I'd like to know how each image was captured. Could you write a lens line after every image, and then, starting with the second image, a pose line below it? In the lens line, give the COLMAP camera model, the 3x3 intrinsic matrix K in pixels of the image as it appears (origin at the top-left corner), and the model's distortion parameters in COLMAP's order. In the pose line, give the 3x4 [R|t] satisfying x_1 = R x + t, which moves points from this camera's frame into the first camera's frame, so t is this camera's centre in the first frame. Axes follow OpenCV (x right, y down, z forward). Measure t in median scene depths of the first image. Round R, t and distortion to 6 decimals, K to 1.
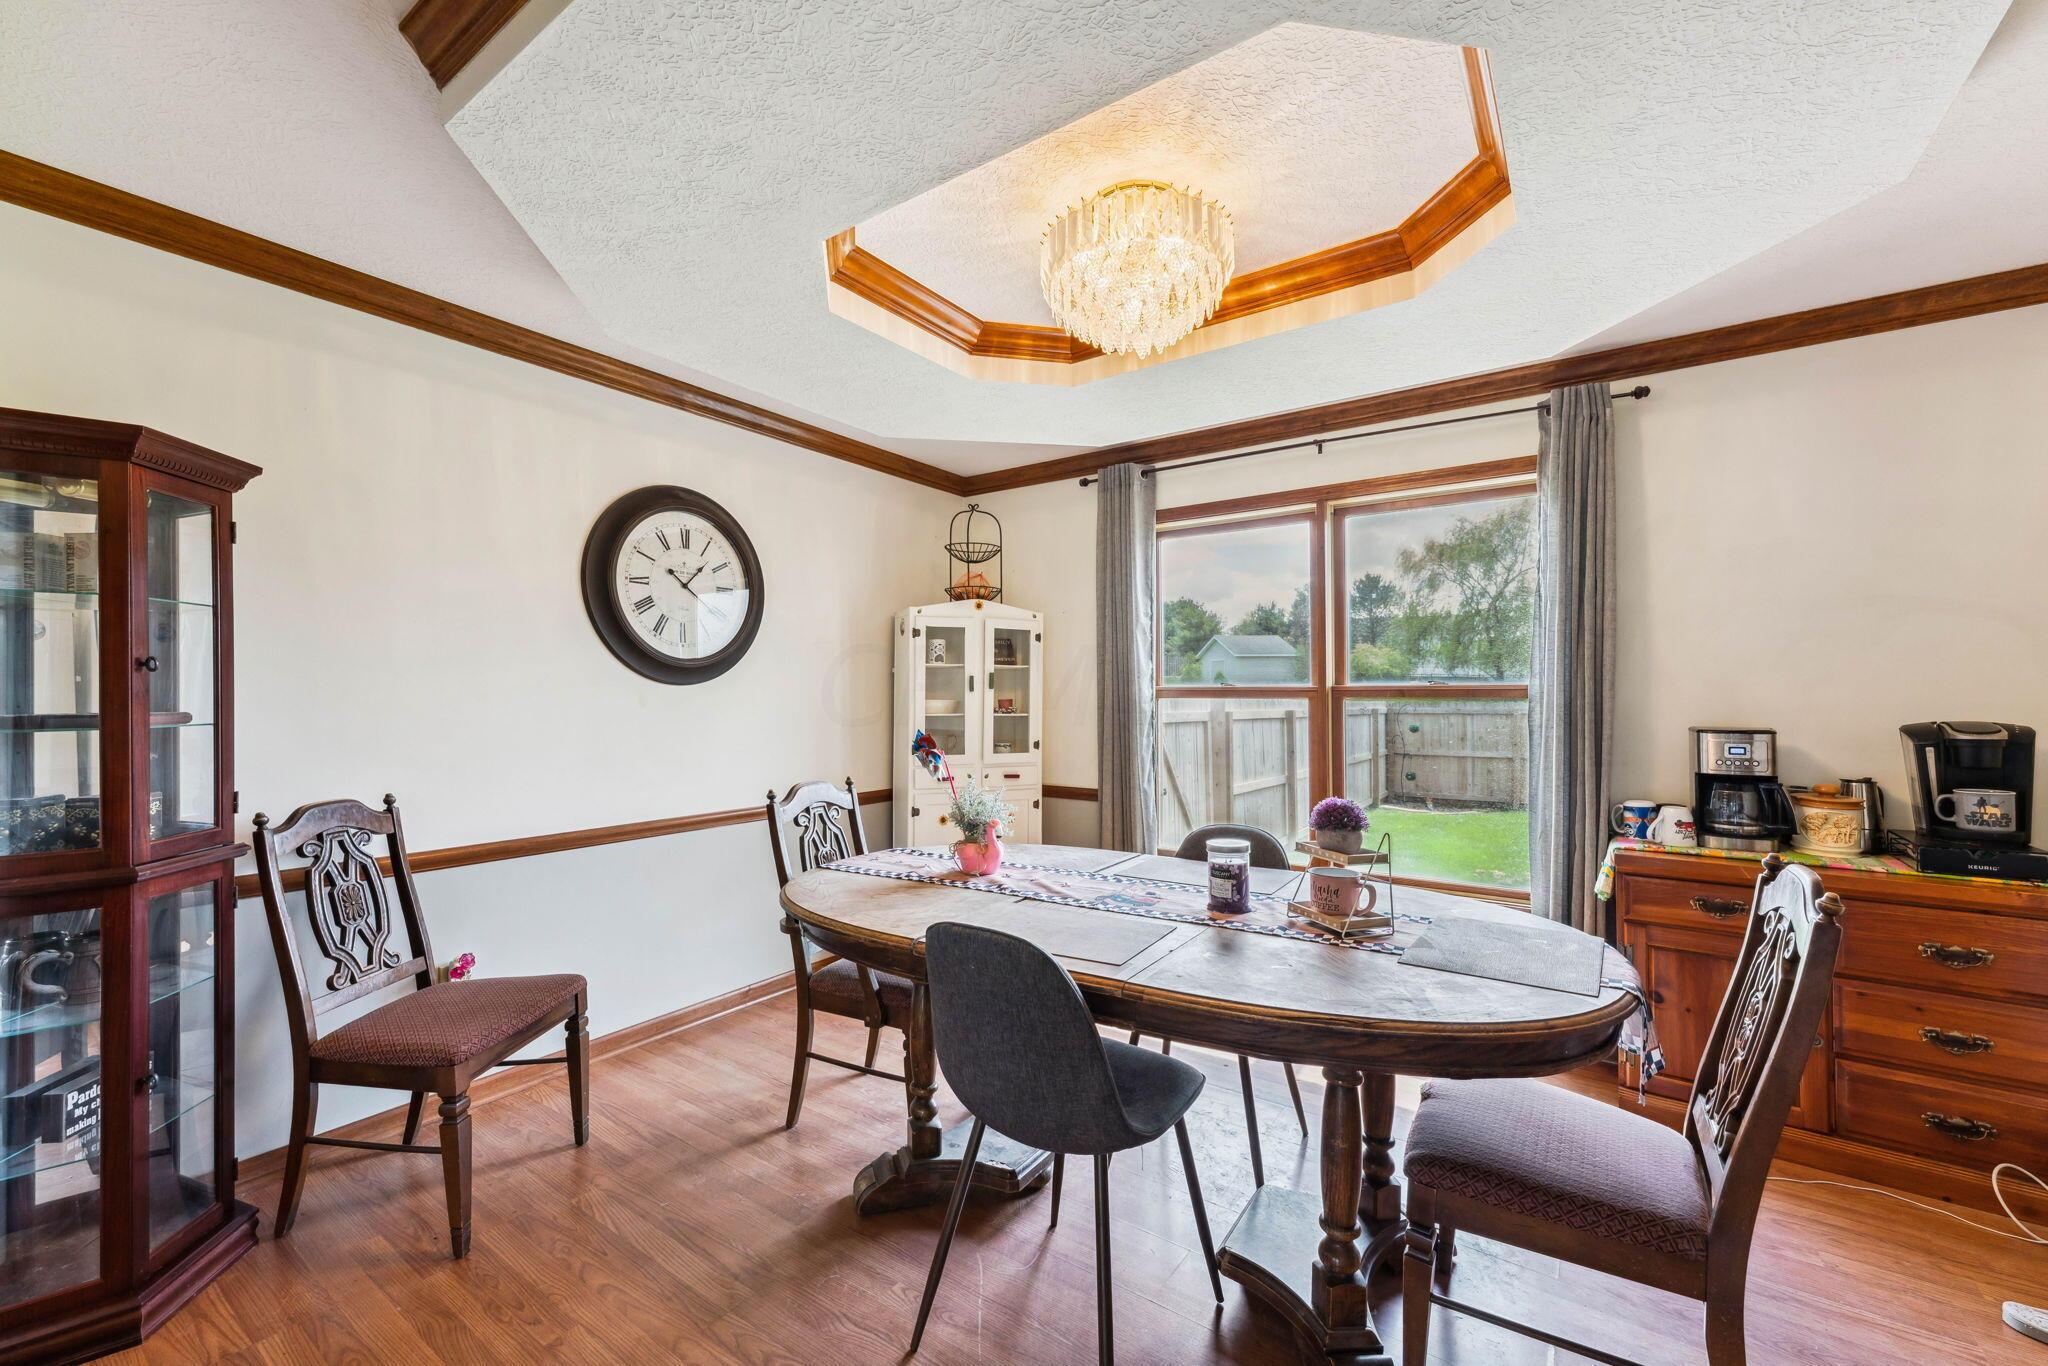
lens RADIAL K [[821.9, 0, 1013.9], [0, 821.9, 676.9], [0, 0, 1]] dist [0.001763, -0.000056]
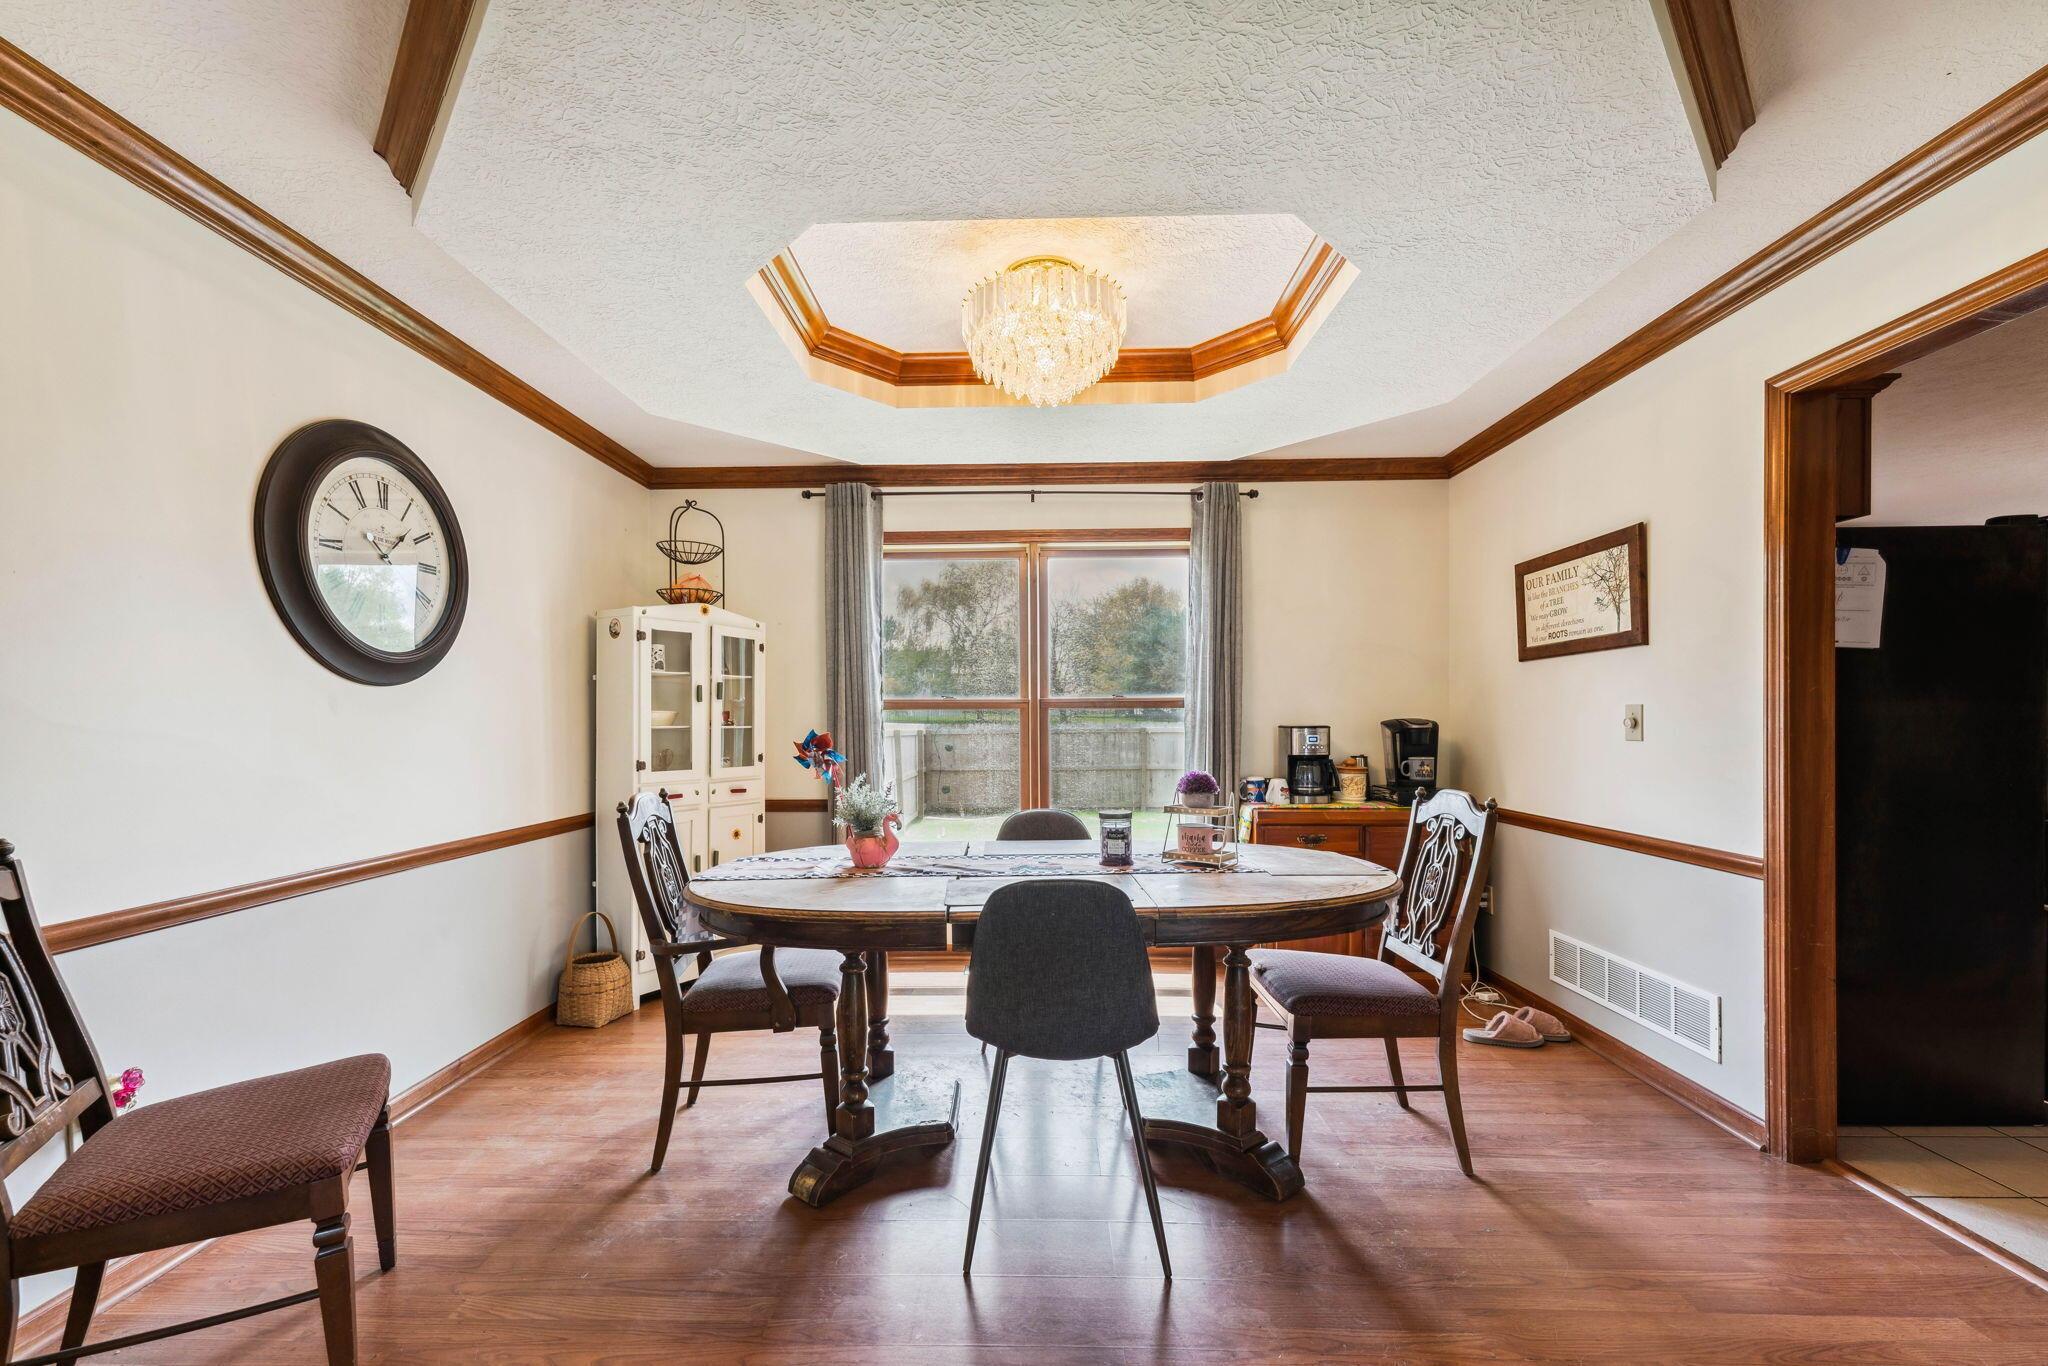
lens RADIAL K [[821.9, 0, 1026.5], [0, 821.9, 719.3], [0, 0, 1]] dist [0.001763, -0.000056]
pose [[0.828492, -0.003401, 0.559991, -0.327951], [-0.007116, 0.999837, 0.016600, 0.023925], [-0.559956, -0.017738, 0.828332, 0.021423]]
